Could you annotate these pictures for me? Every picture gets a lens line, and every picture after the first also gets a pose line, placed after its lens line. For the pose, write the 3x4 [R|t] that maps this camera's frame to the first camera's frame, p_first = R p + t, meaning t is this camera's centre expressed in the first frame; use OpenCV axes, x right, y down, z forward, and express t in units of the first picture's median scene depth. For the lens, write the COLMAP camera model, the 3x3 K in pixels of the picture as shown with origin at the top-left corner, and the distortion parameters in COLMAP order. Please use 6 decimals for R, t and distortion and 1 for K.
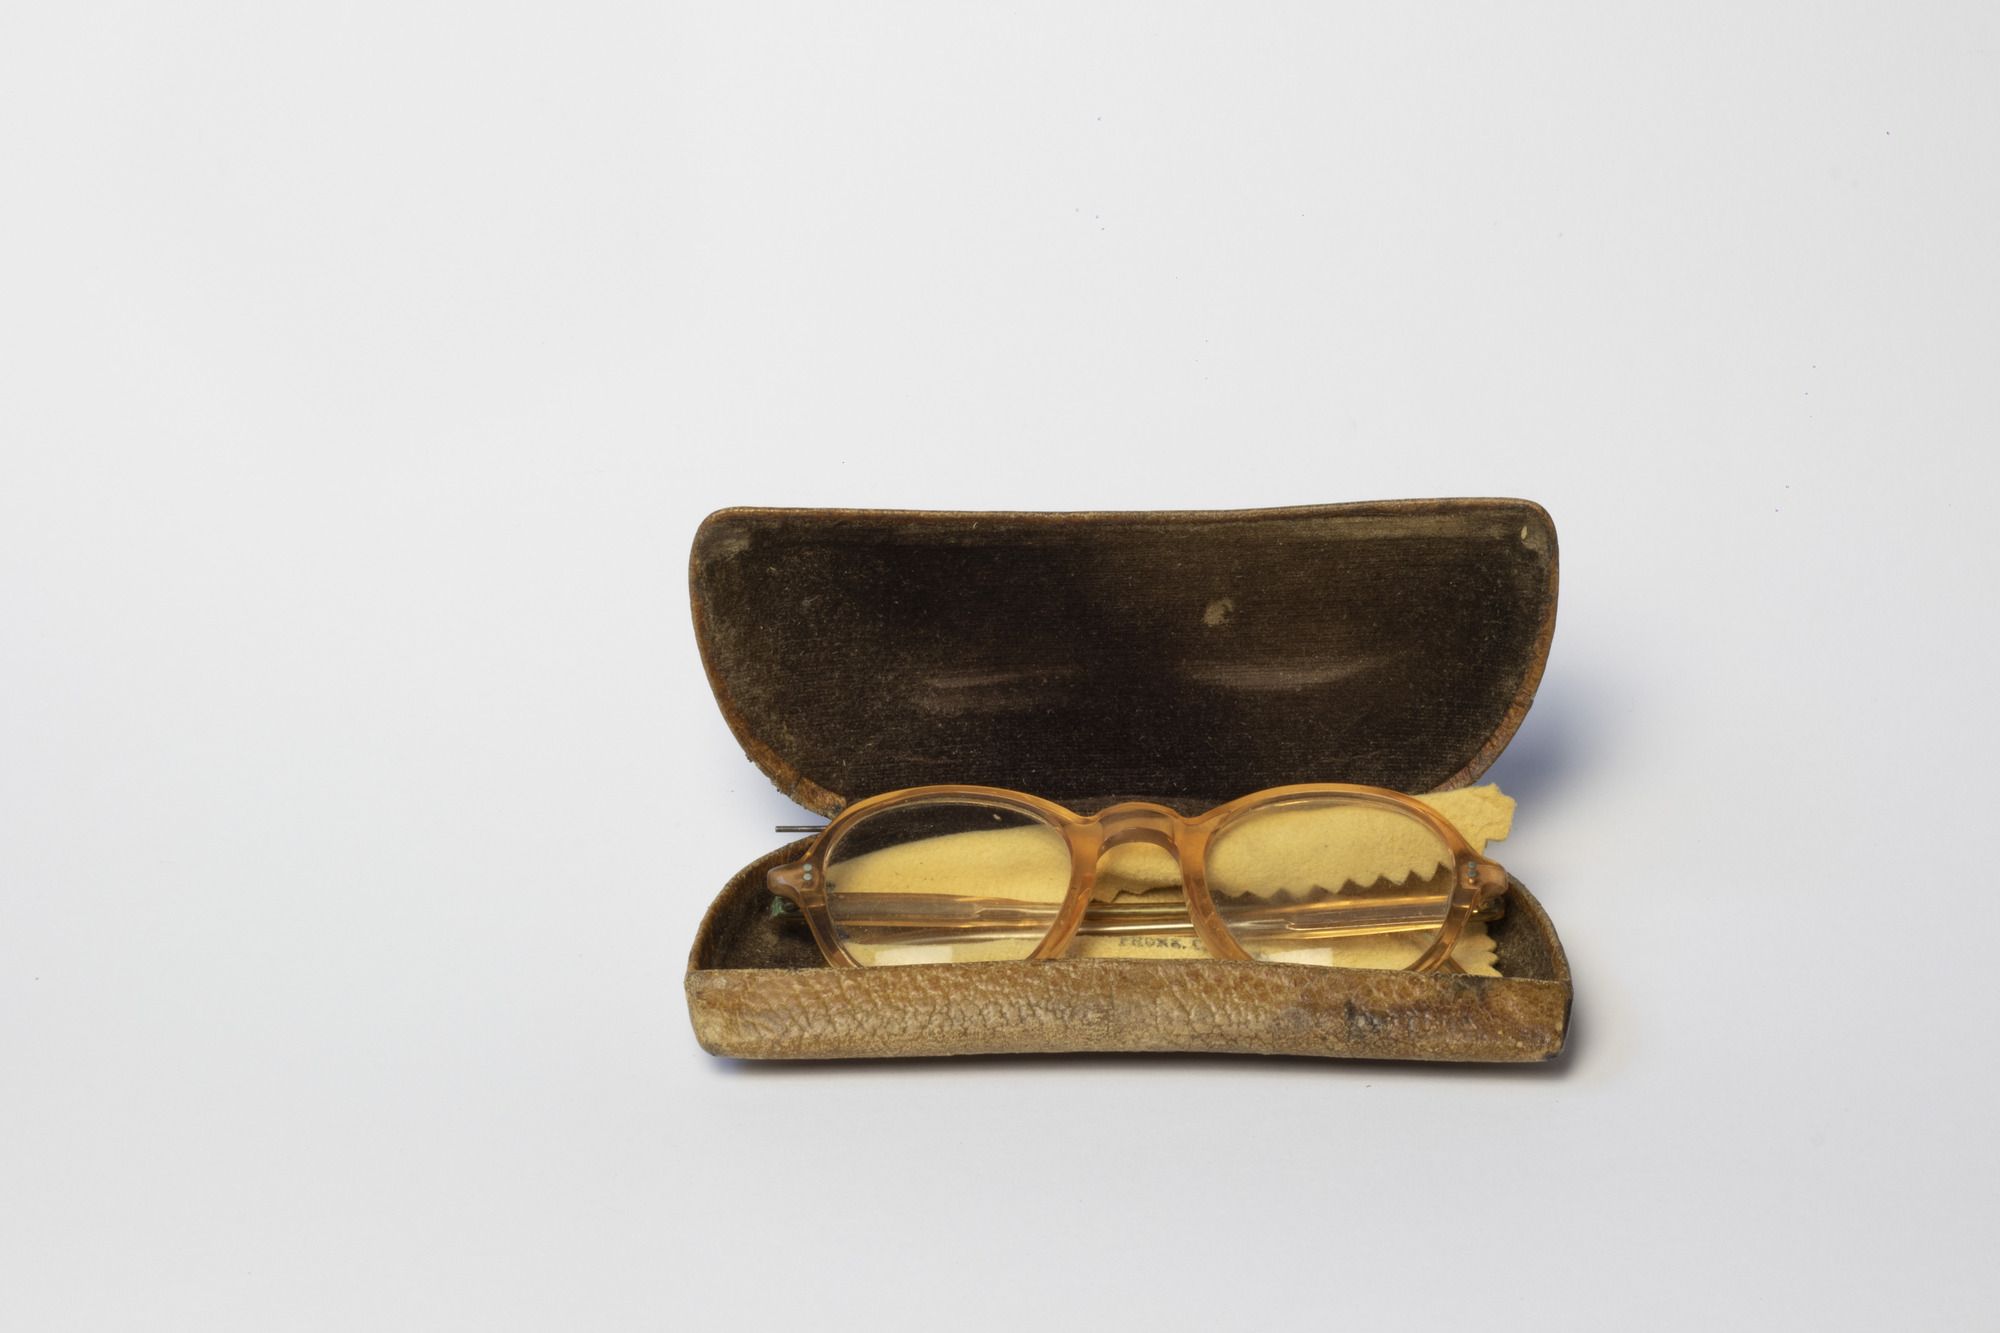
lens RADIAL K [[4655.2, 0, 1000.0], [0, 4655.2, 666.5], [0, 0, 1]] dist [-0.149068, -0.468840]
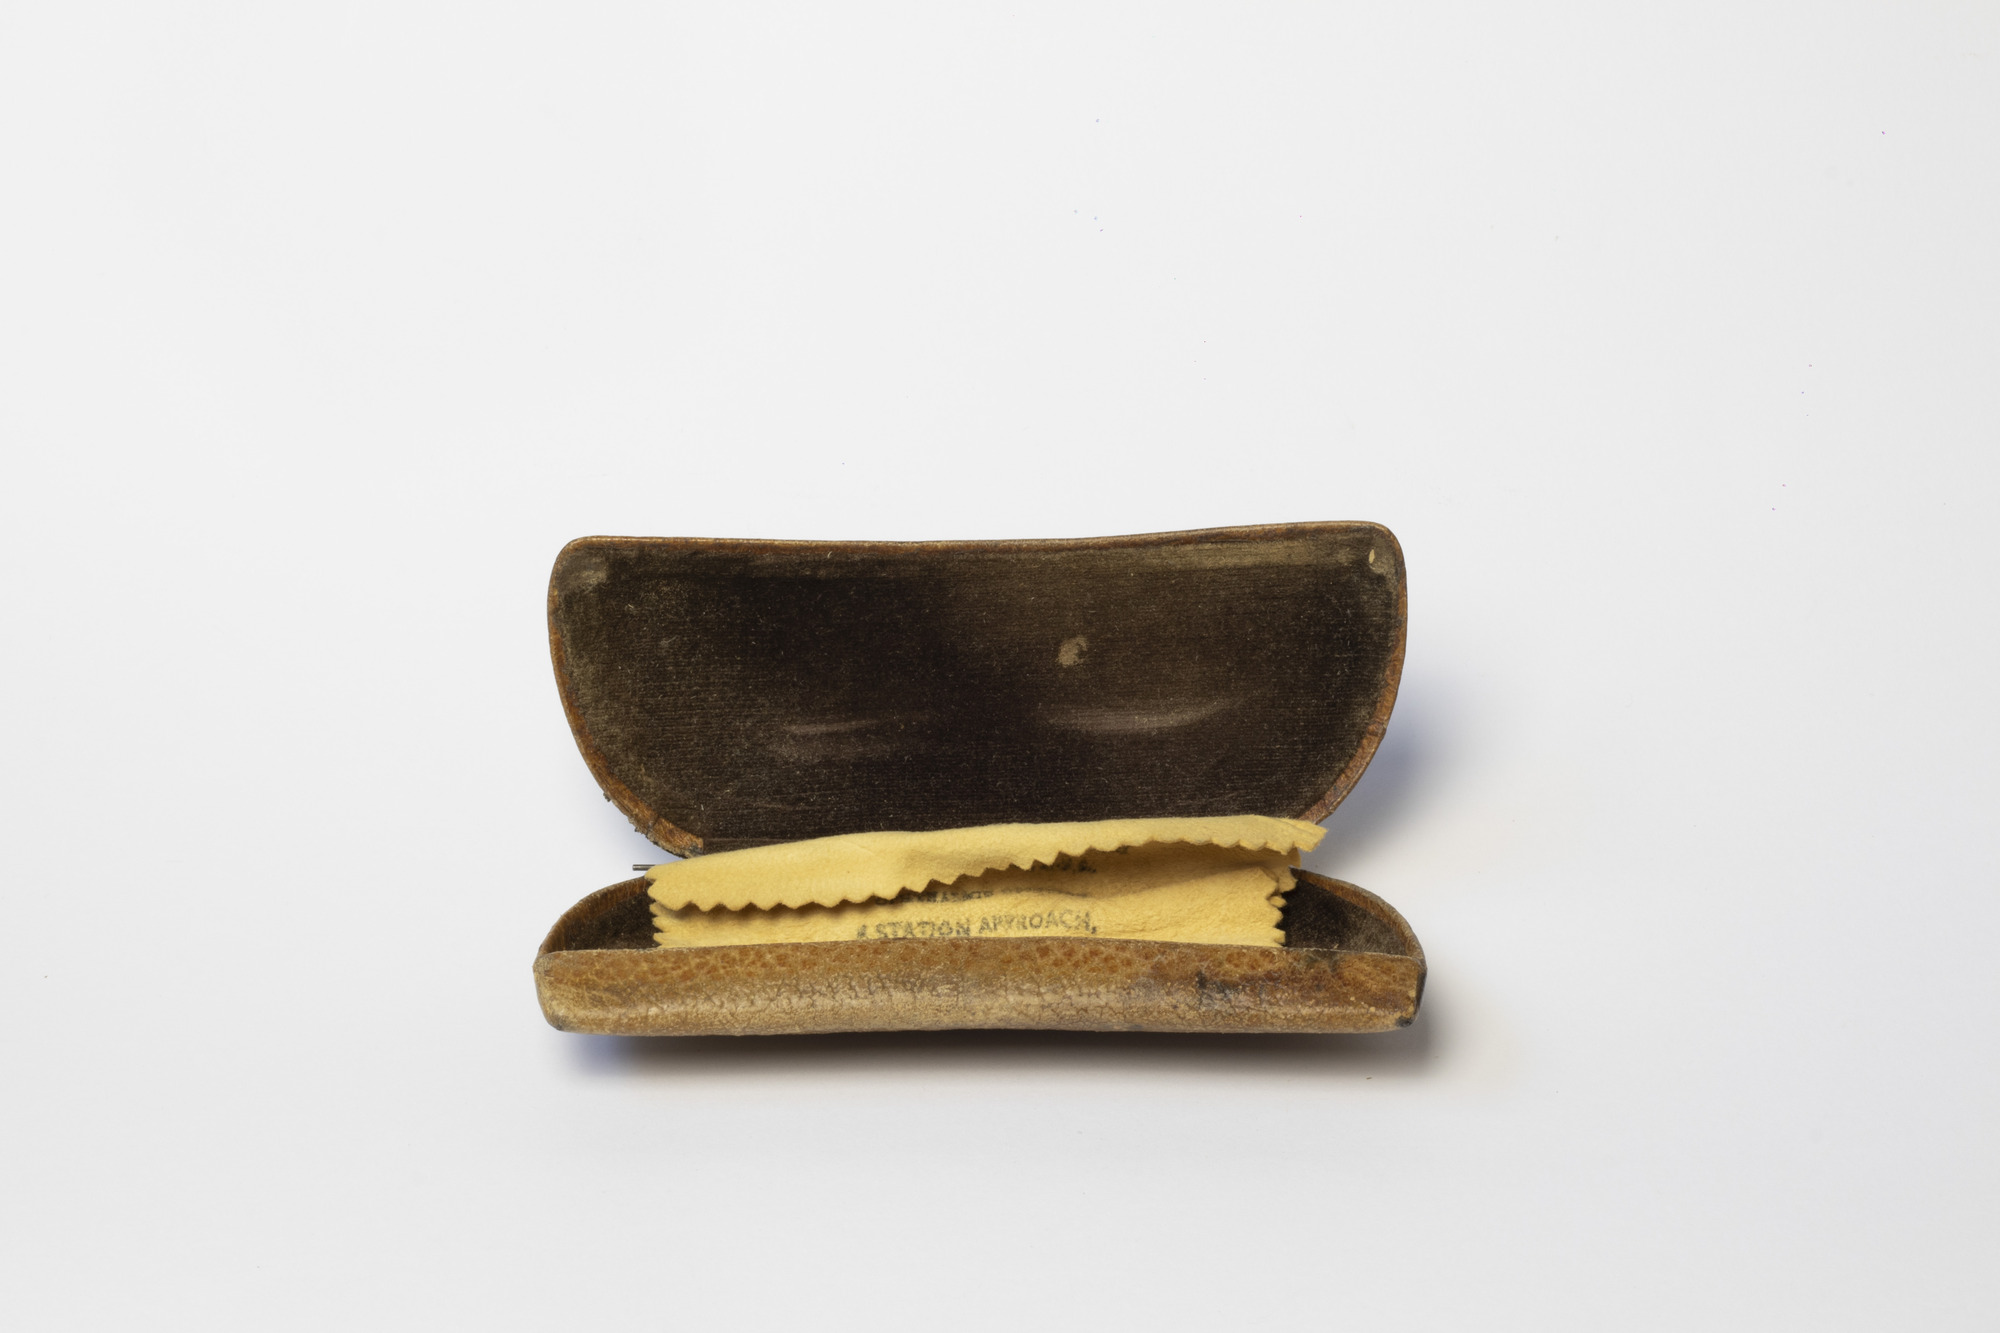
lens RADIAL K [[4655.2, 0, 1000.0], [0, 4655.2, 666.5], [0, 0, 1]] dist [-0.149068, -0.468840]
pose [[0.999960, -0.007707, 0.004480, 0.026833], [0.008457, 0.979077, -0.203316, 0.198267], [-0.002820, 0.203346, 0.979103, 0.011957]]
